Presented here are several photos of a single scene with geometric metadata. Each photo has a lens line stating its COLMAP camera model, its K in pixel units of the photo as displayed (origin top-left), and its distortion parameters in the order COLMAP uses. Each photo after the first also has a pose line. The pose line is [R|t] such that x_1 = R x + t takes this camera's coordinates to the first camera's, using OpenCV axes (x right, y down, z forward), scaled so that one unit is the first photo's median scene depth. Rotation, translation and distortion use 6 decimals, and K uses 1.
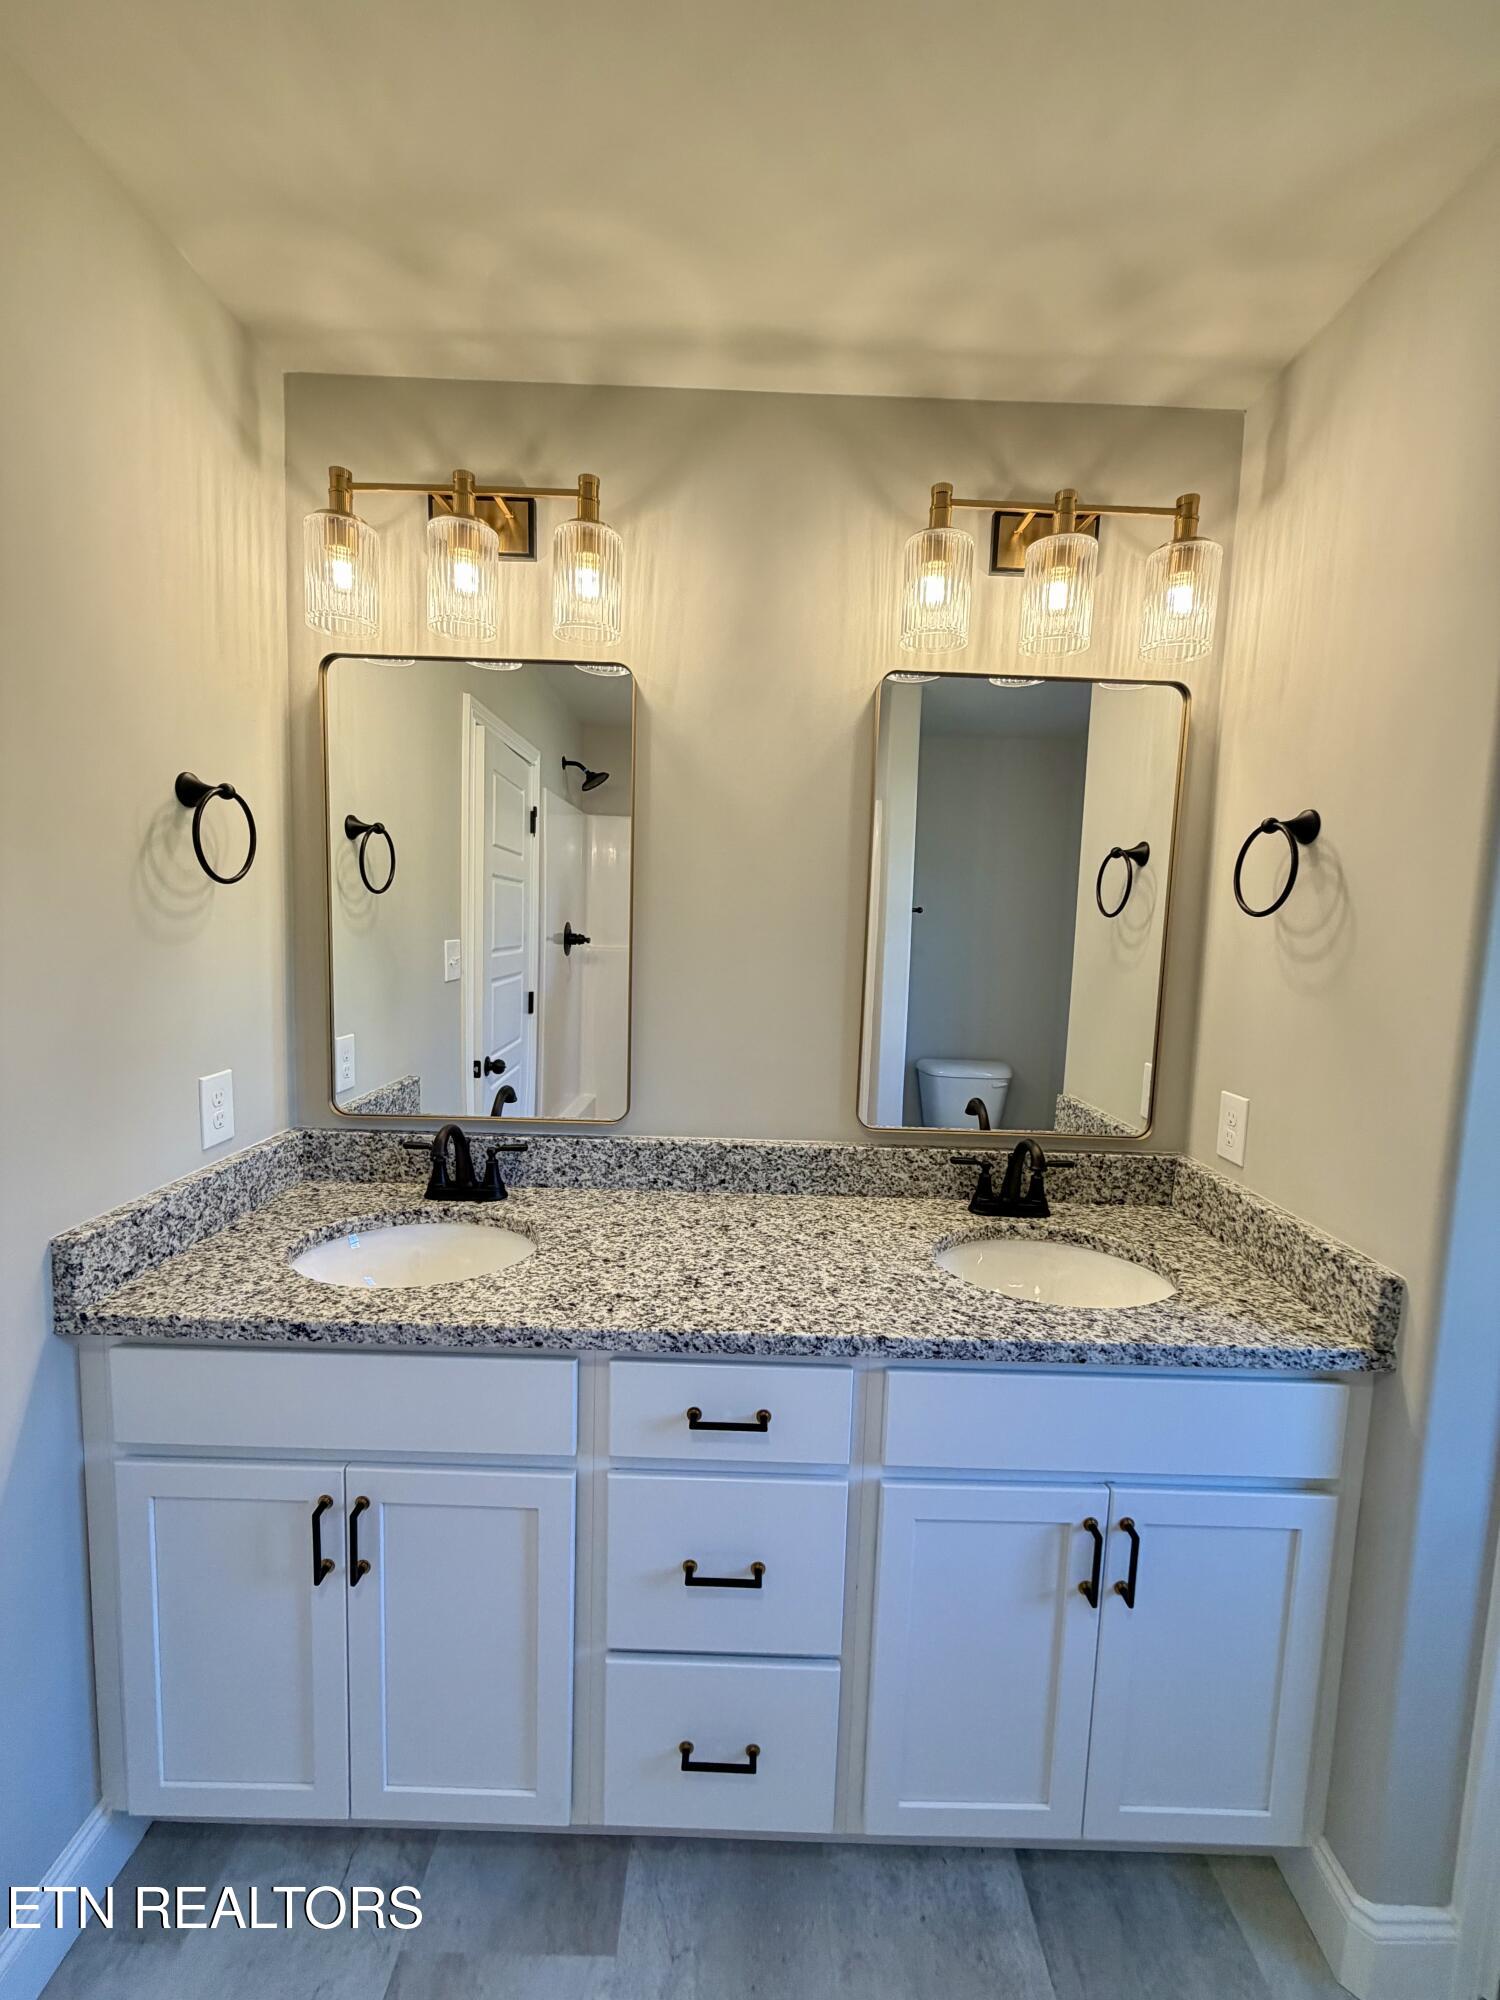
lens RADIAL K [[795.7, 0, 752.1], [0, 795.7, 996.3], [0, 0, 1]] dist [-0.000816, 0.000595]
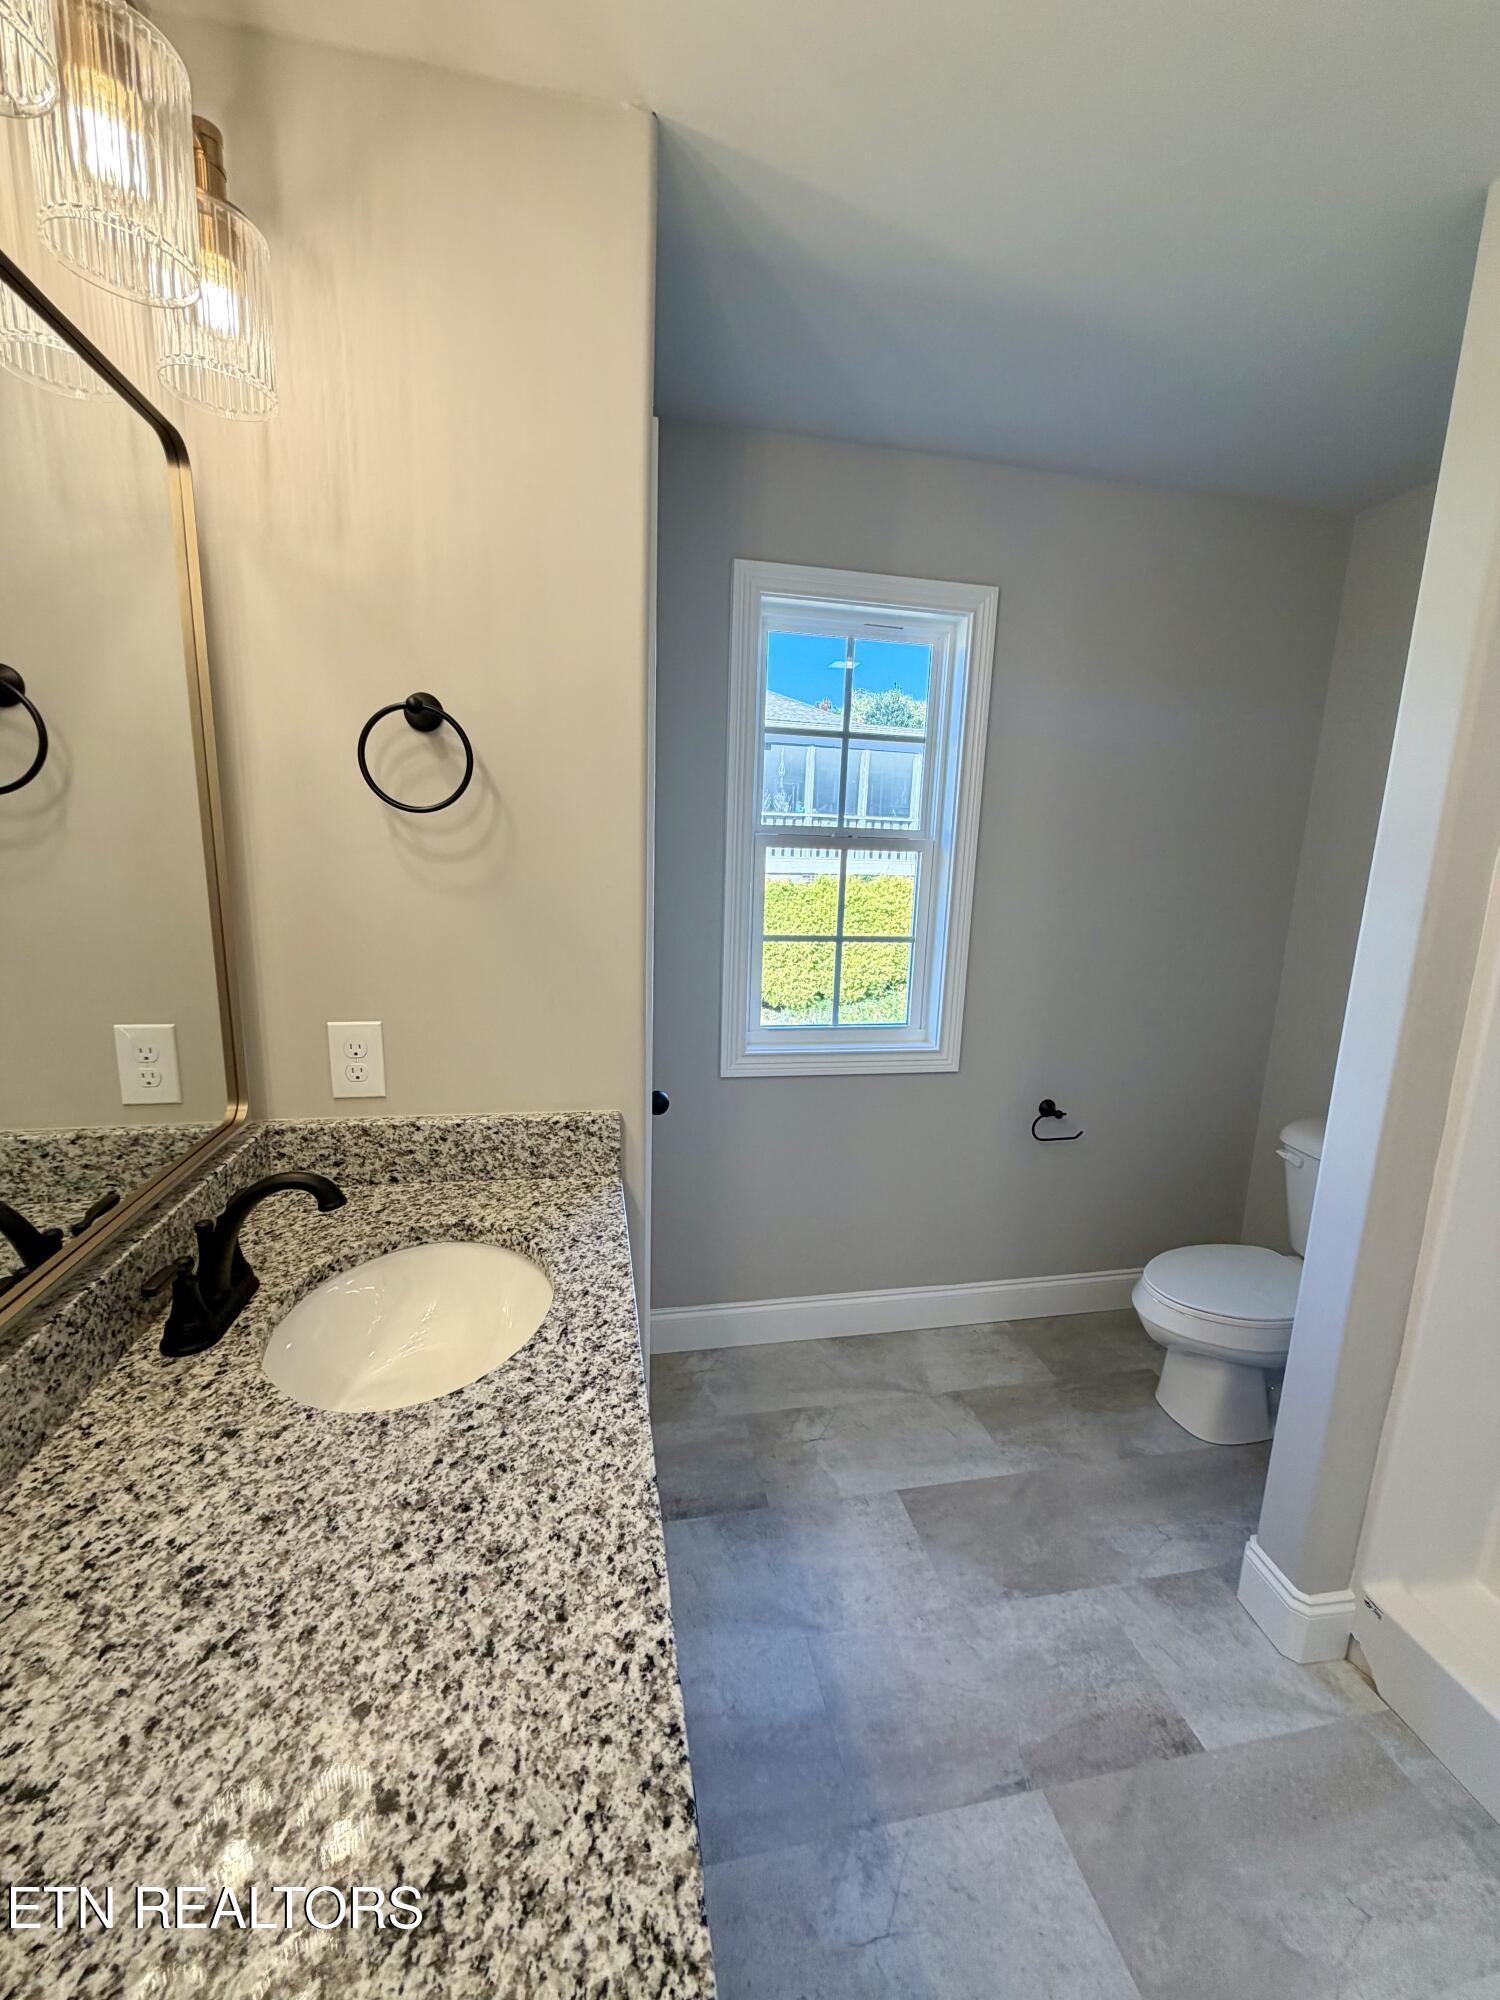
lens RADIAL K [[795.7, 0, 752.1], [0, 795.7, 996.3], [0, 0, 1]] dist [-0.000816, 0.000595]
pose [[-0.199410, -0.223565, 0.954072, -0.312848], [0.055463, 0.969491, 0.238771, -0.090696], [-0.978345, 0.100529, -0.180926, 0.800205]]
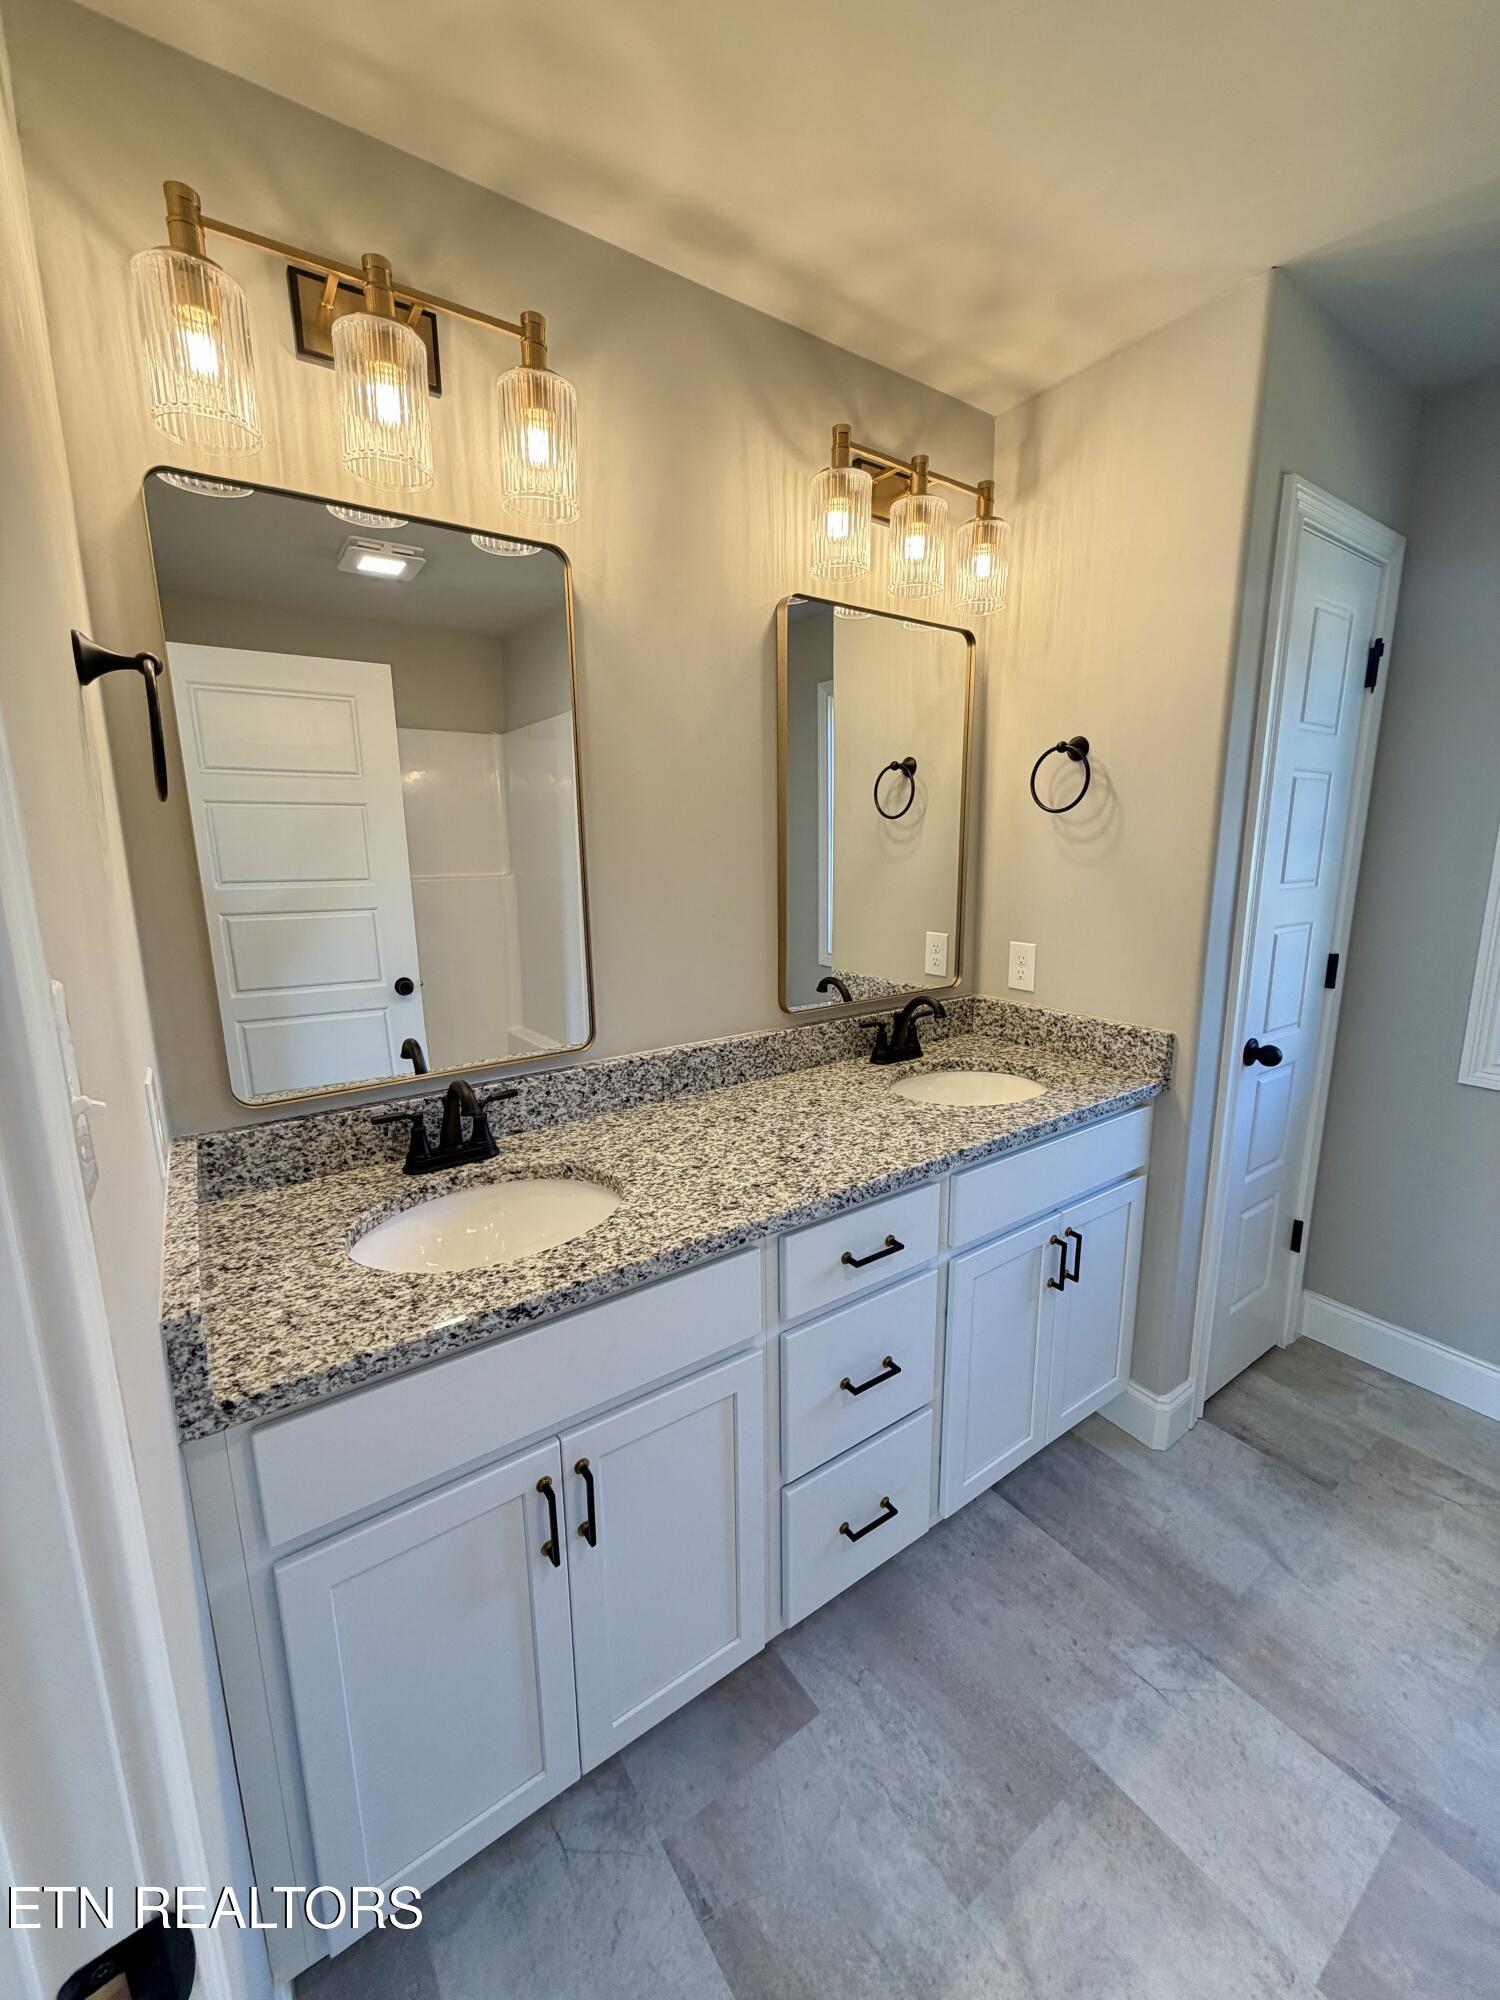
lens RADIAL K [[795.7, 0, 752.1], [0, 795.7, 996.3], [0, 0, 1]] dist [-0.000816, 0.000595]
pose [[0.819888, -0.152357, 0.551880, -0.628570], [0.094473, 0.986730, 0.132055, -0.015088], [-0.564676, -0.056132, 0.823401, 0.116282]]
